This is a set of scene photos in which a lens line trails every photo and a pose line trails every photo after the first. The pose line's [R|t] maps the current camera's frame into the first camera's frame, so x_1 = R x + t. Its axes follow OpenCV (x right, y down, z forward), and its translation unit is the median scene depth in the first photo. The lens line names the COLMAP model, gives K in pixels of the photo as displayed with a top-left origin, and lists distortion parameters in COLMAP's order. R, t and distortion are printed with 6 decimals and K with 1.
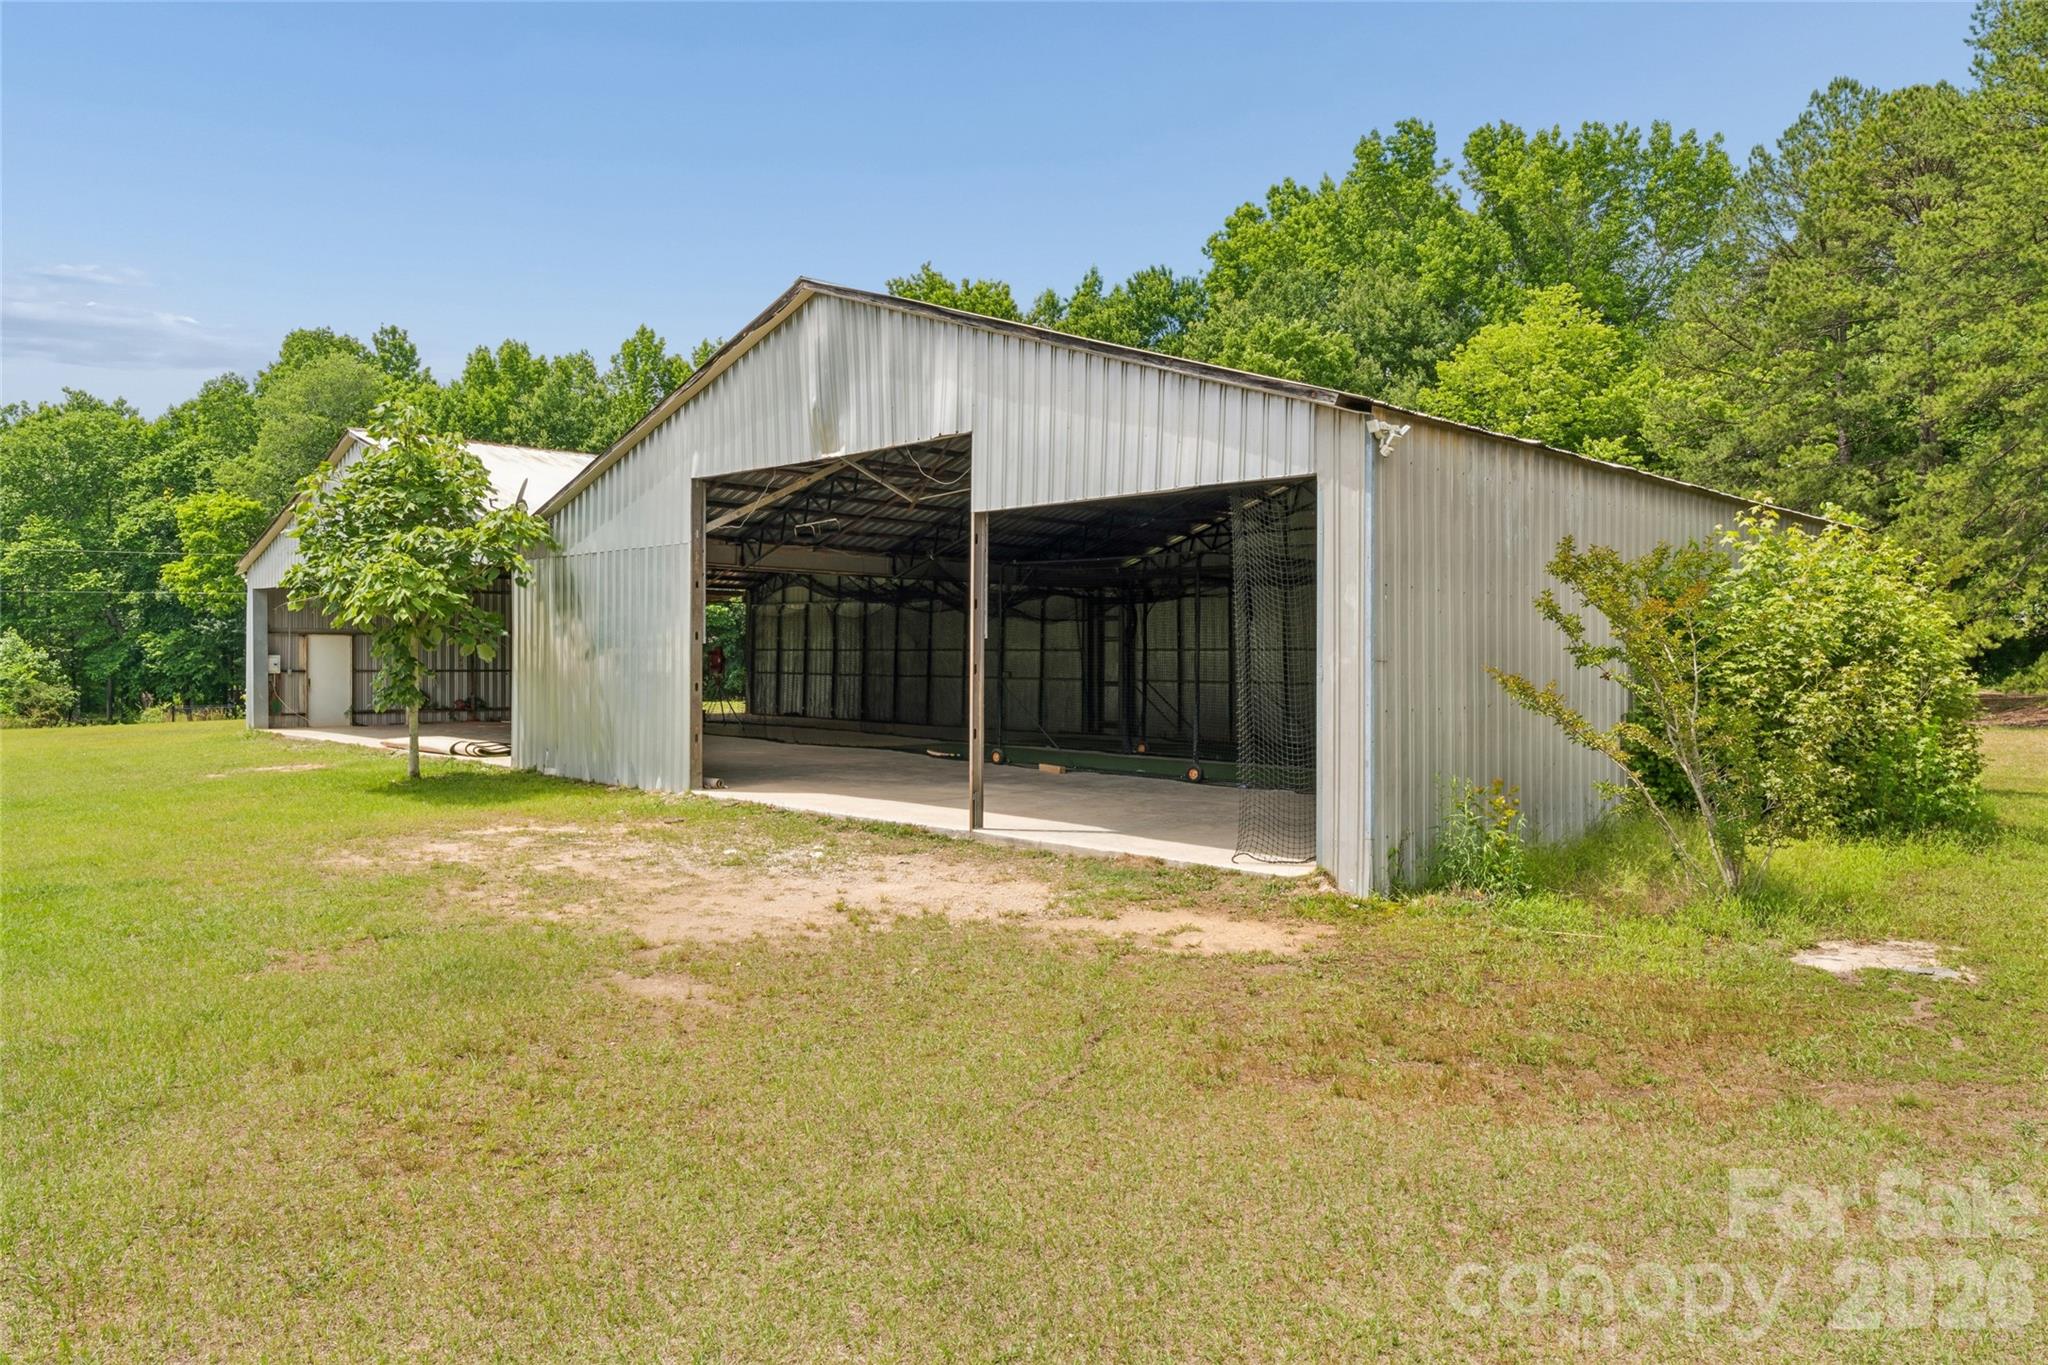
lens RADIAL K [[1390.7, 0, 1019.5], [0, 1390.7, 675.9], [0, 0, 1]] dist [0.003367, 0.006337]
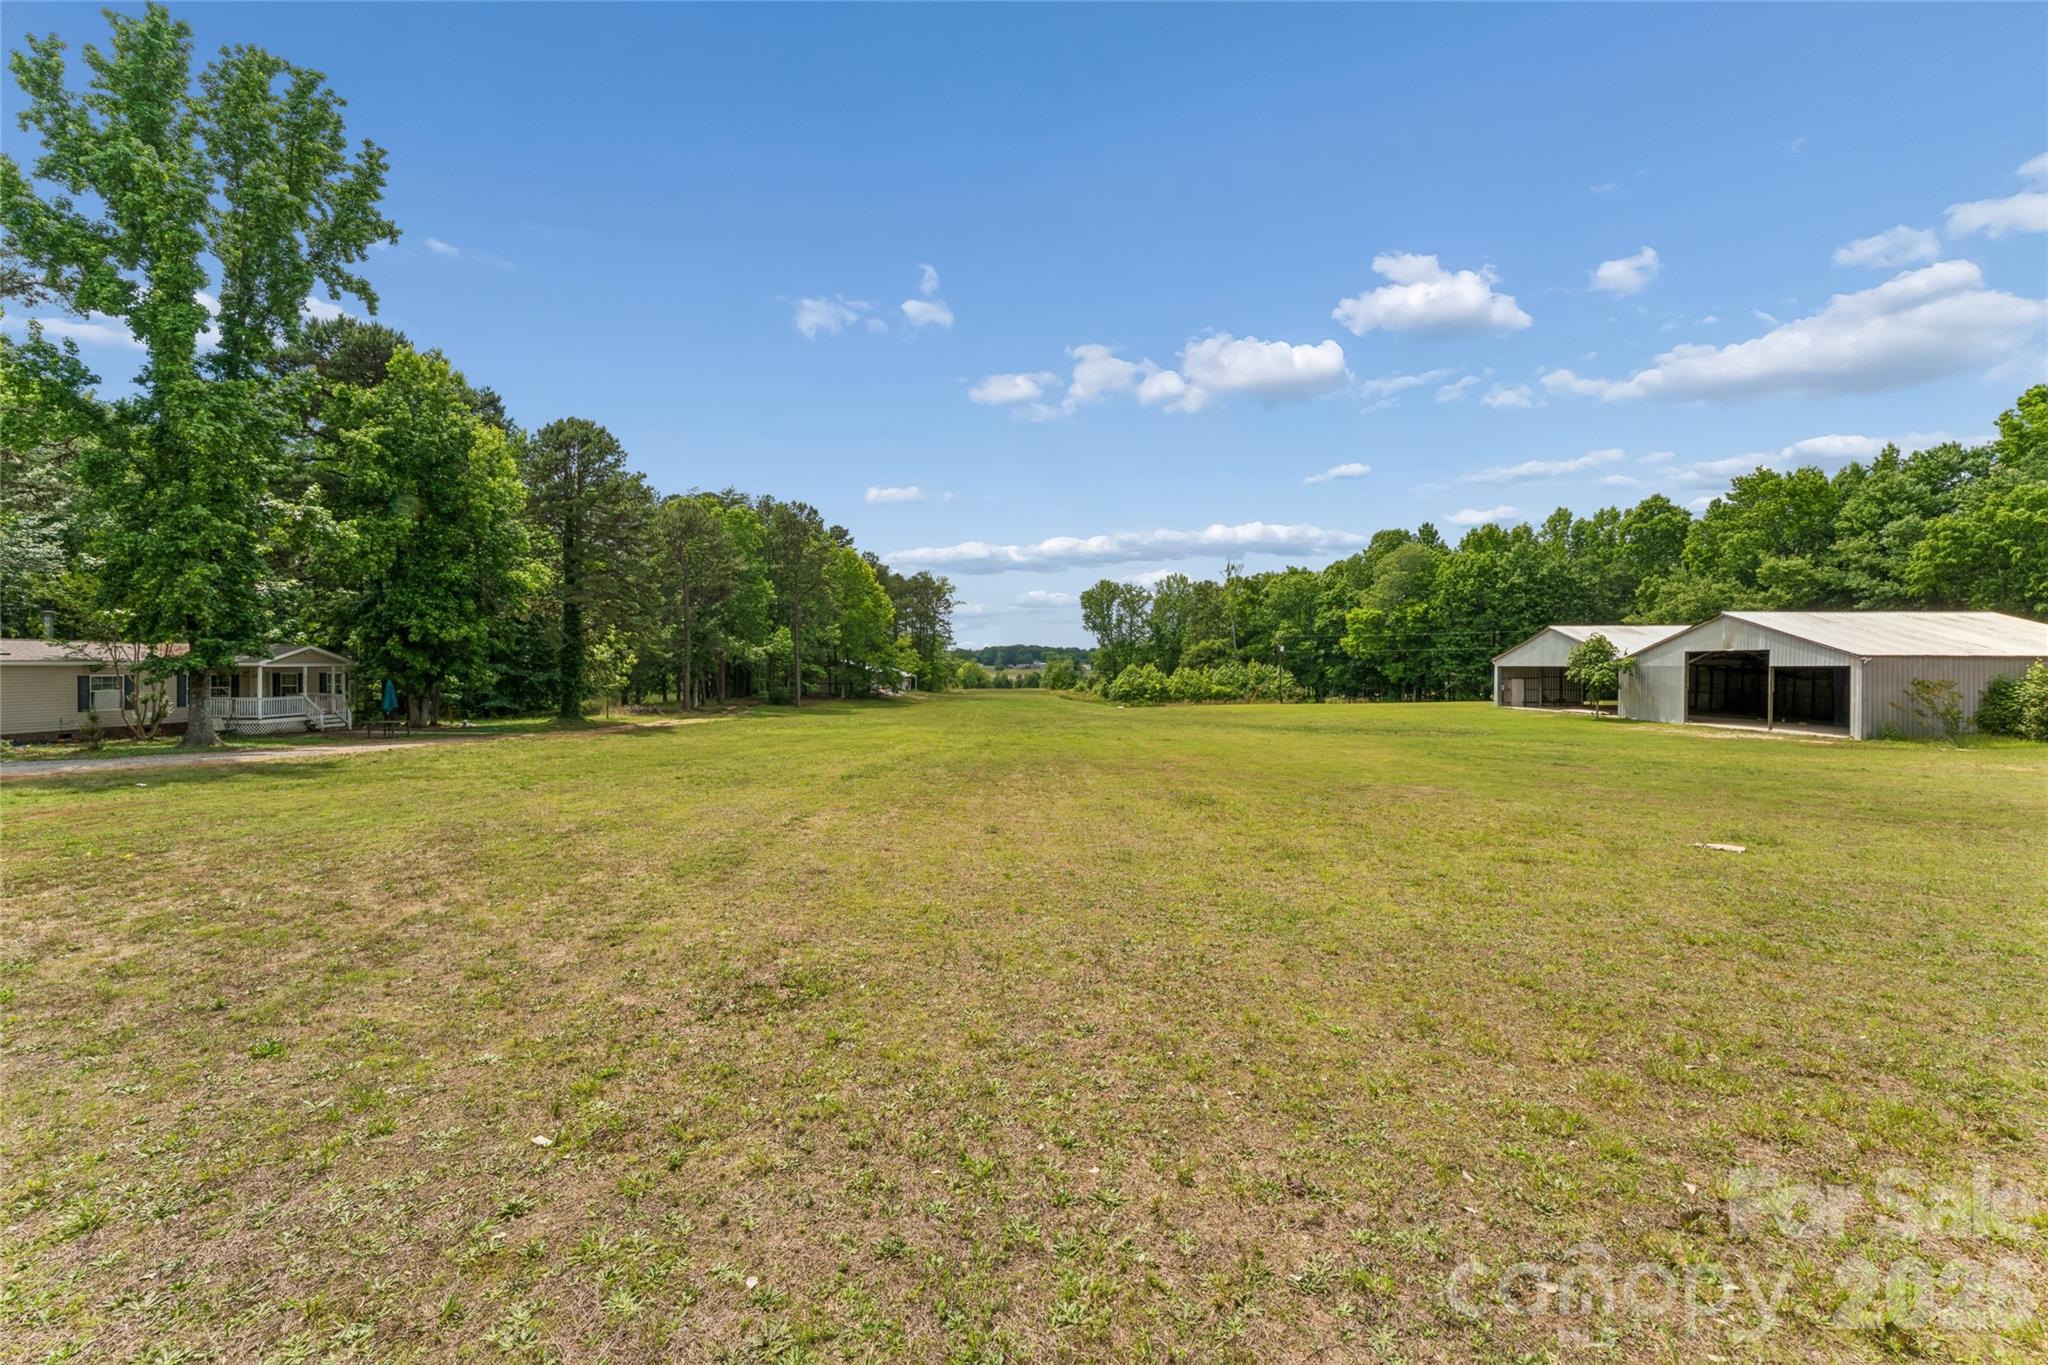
lens RADIAL K [[830.2, 0, 1036.5], [0, 830.2, 685.1], [0, 0, 1]] dist [-0.015558, -0.000071]
pose [[0.714014, 0.003731, -0.700121, 0.020758], [0.001814, 0.999973, 0.007179, -0.010482], [0.700129, -0.006396, 0.713988, -0.409889]]
